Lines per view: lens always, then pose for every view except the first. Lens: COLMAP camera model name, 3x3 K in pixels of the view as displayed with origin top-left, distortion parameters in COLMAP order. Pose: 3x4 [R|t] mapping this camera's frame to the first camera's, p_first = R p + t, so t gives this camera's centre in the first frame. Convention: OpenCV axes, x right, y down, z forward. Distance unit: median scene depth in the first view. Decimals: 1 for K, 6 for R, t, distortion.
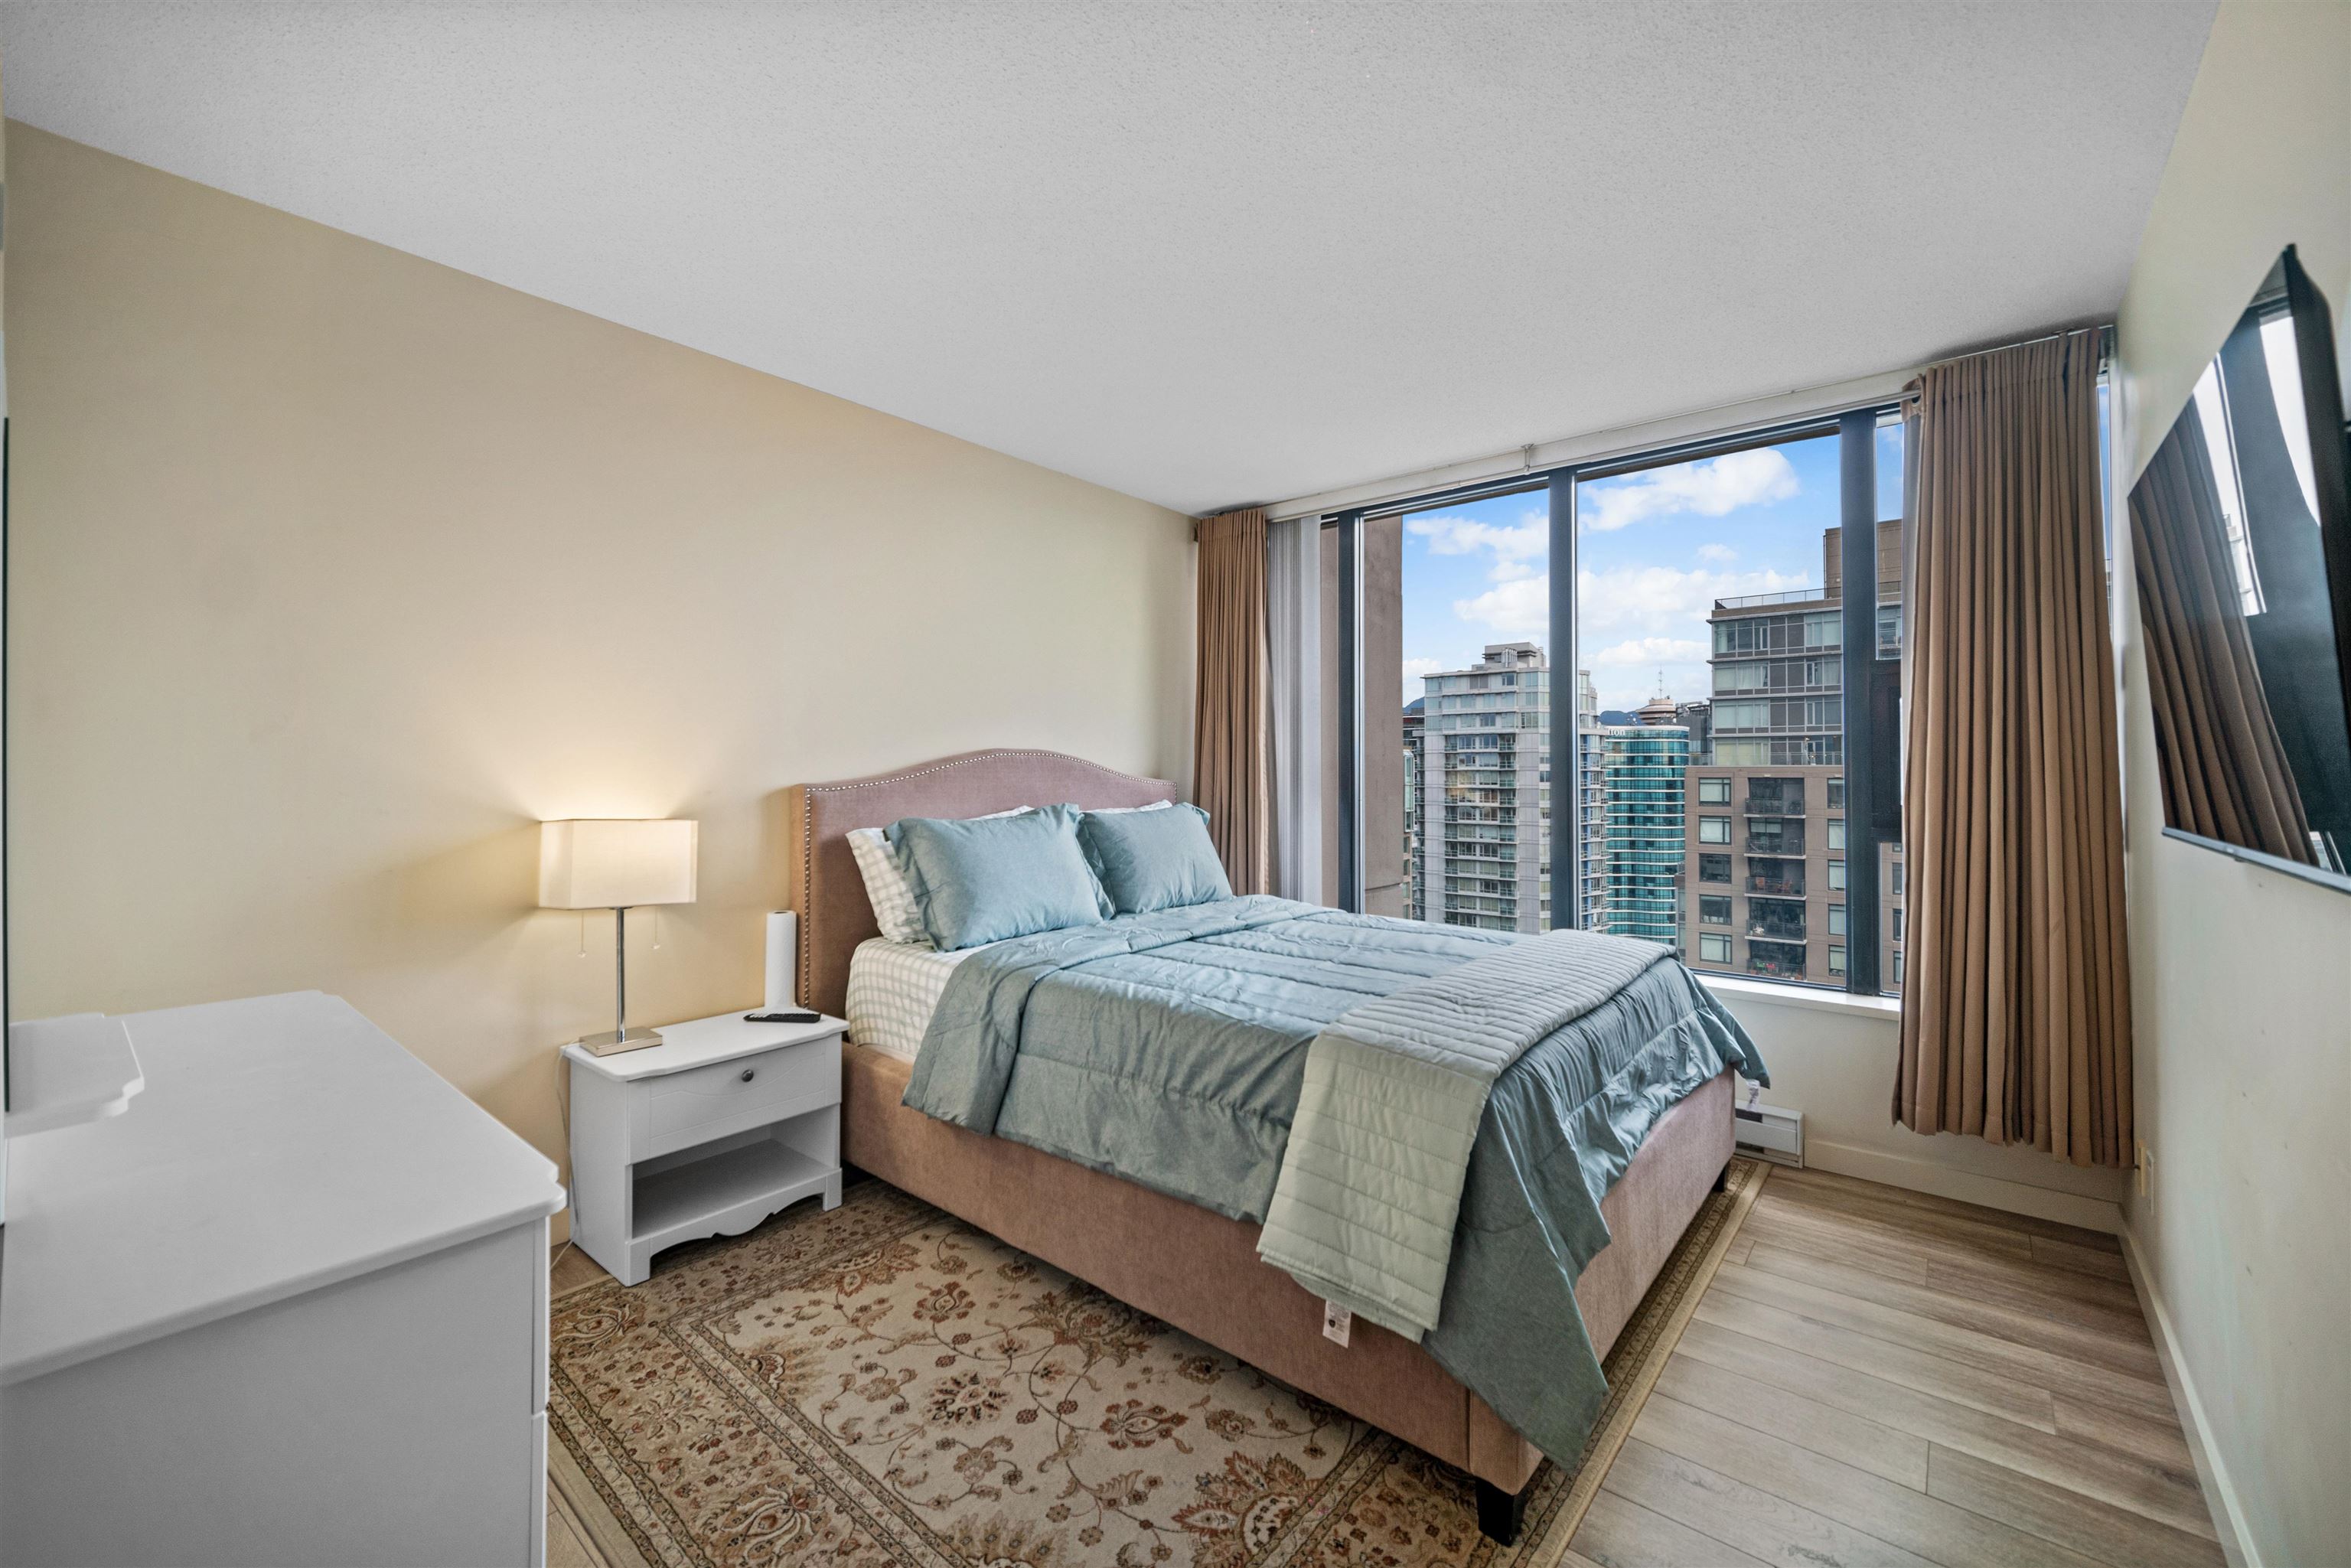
lens RADIAL K [[943.8, 0, 1164.4], [0, 943.8, 779.1], [0, 0, 1]] dist [-0.002374, 0.000154]
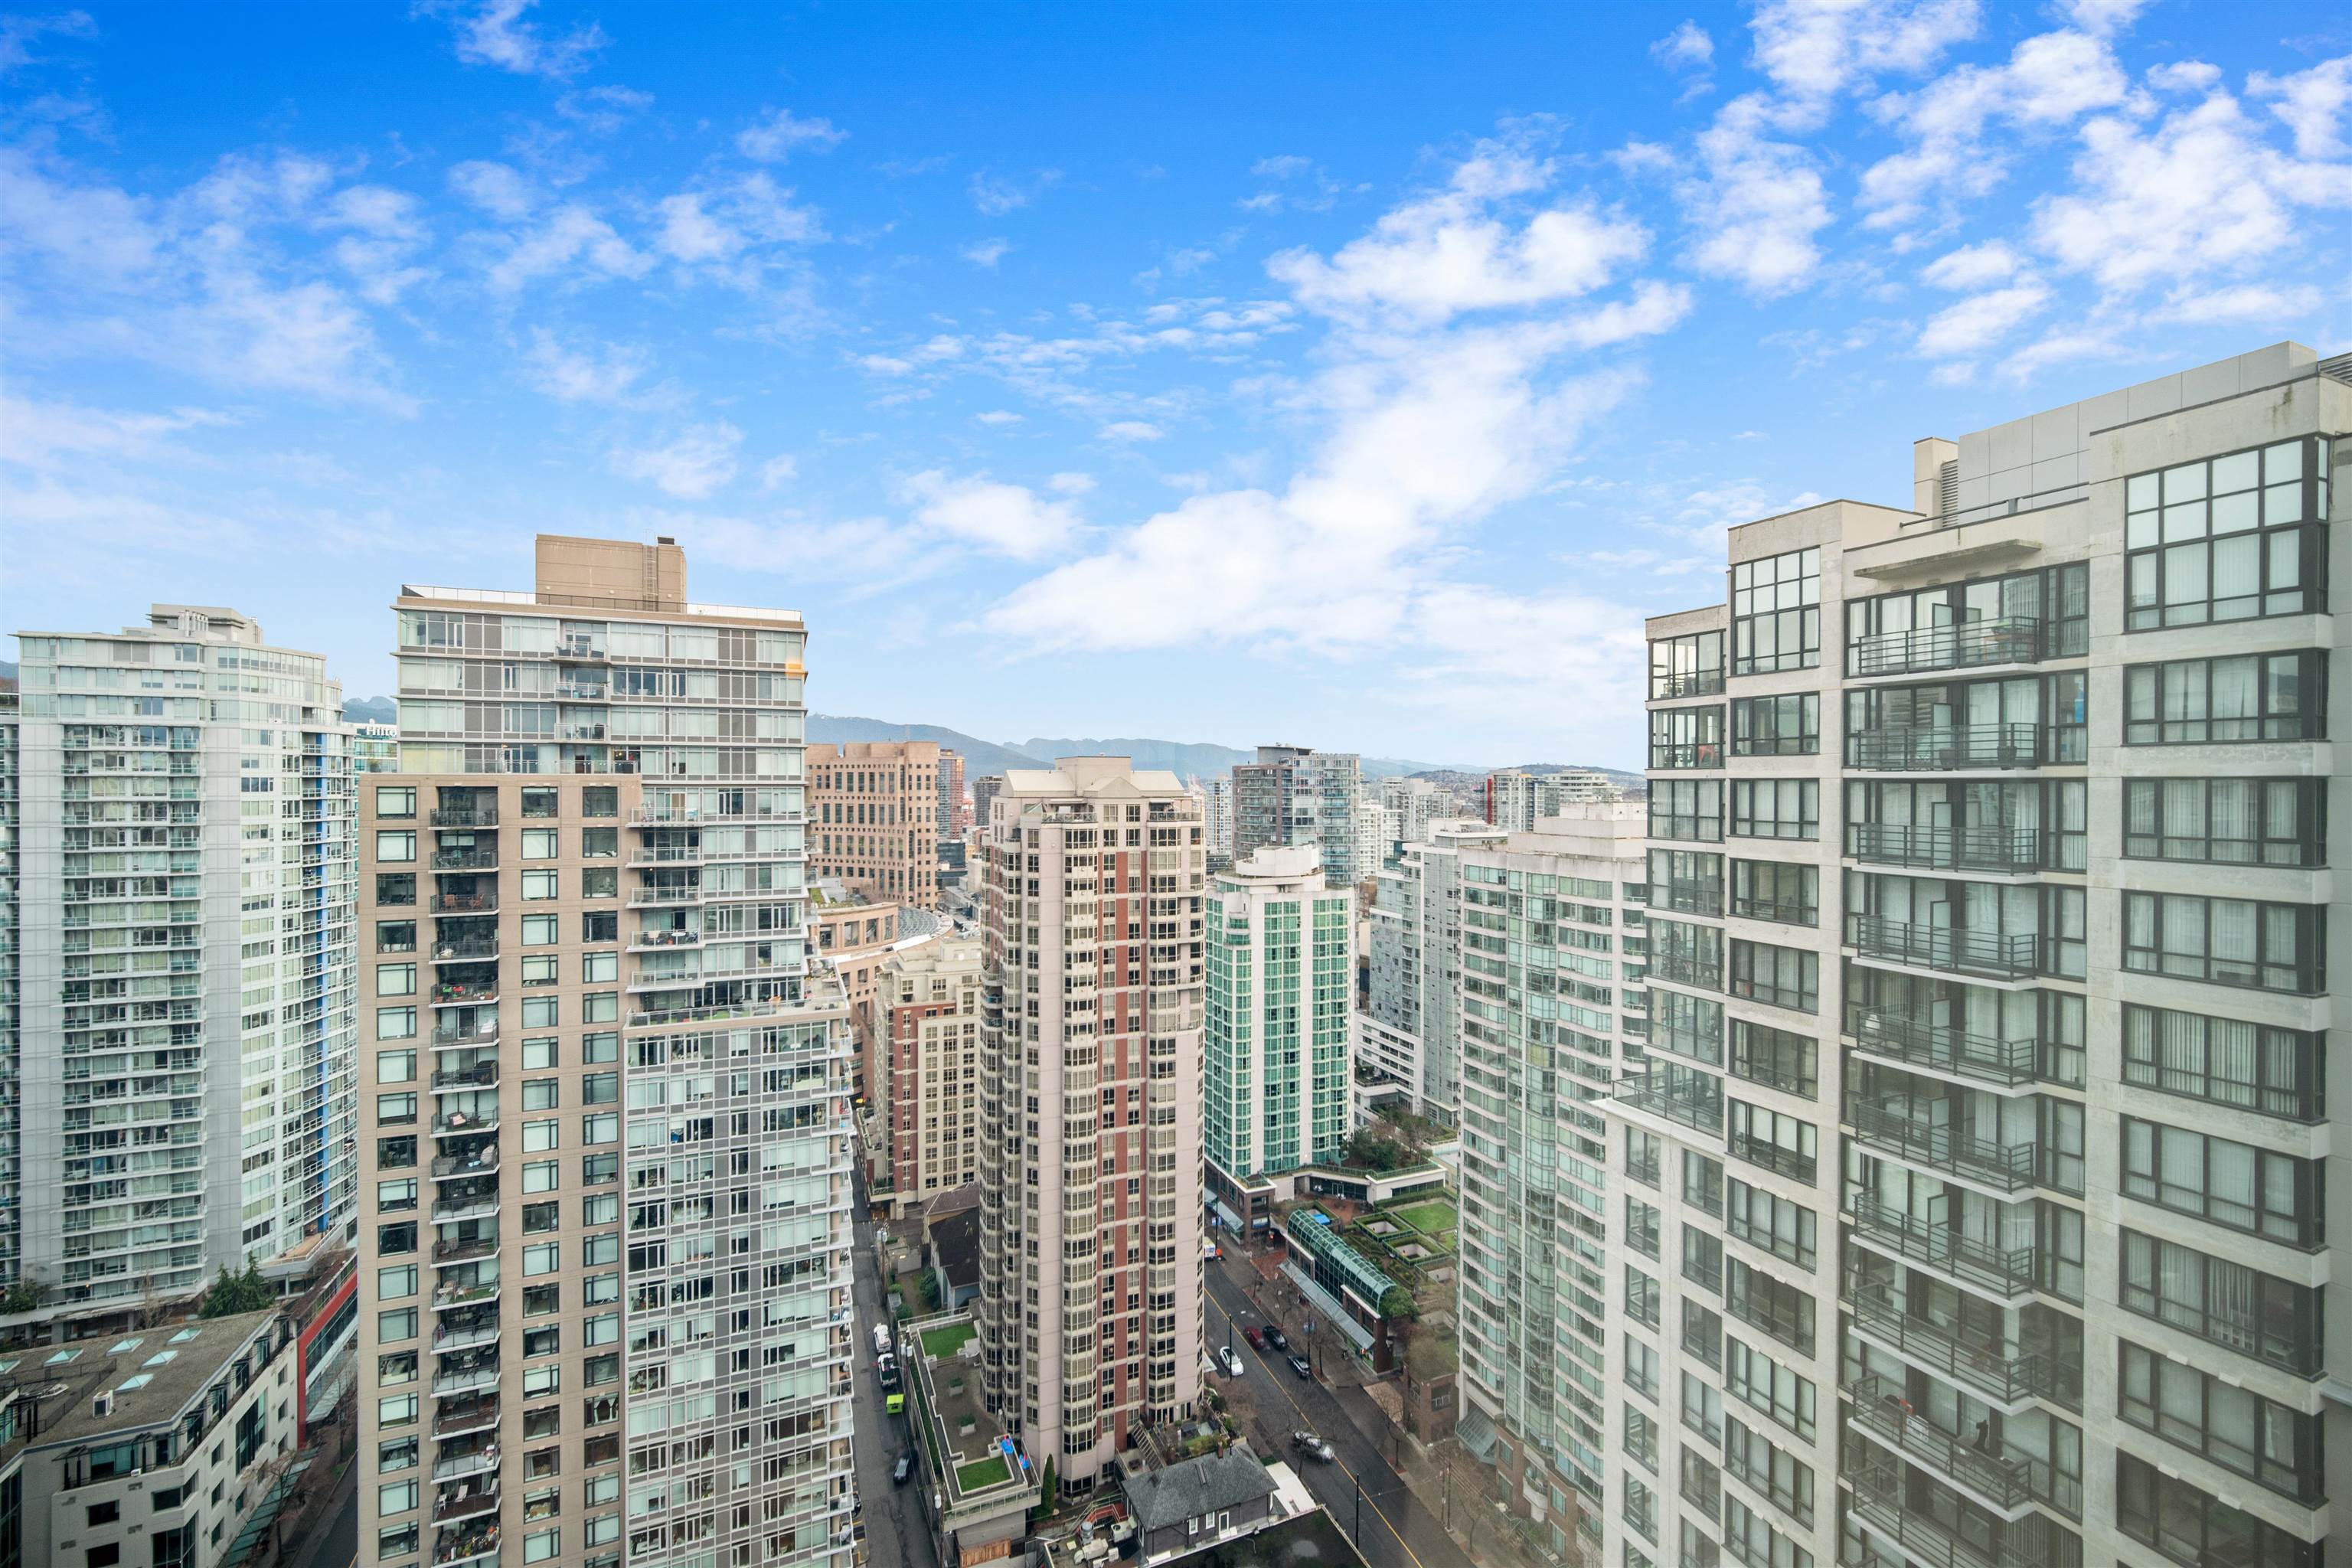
lens RADIAL K [[940.4, 0, 1161.1], [0, 940.4, 786.6], [0, 0, 1]] dist [-0.001355, -0.000035]
pose [[0.457687, -0.002396, 0.889110, 0.131288], [0.002159, 0.999996, 0.001583, -0.001219], [-0.889111, 0.001195, 0.457691, -0.035521]]
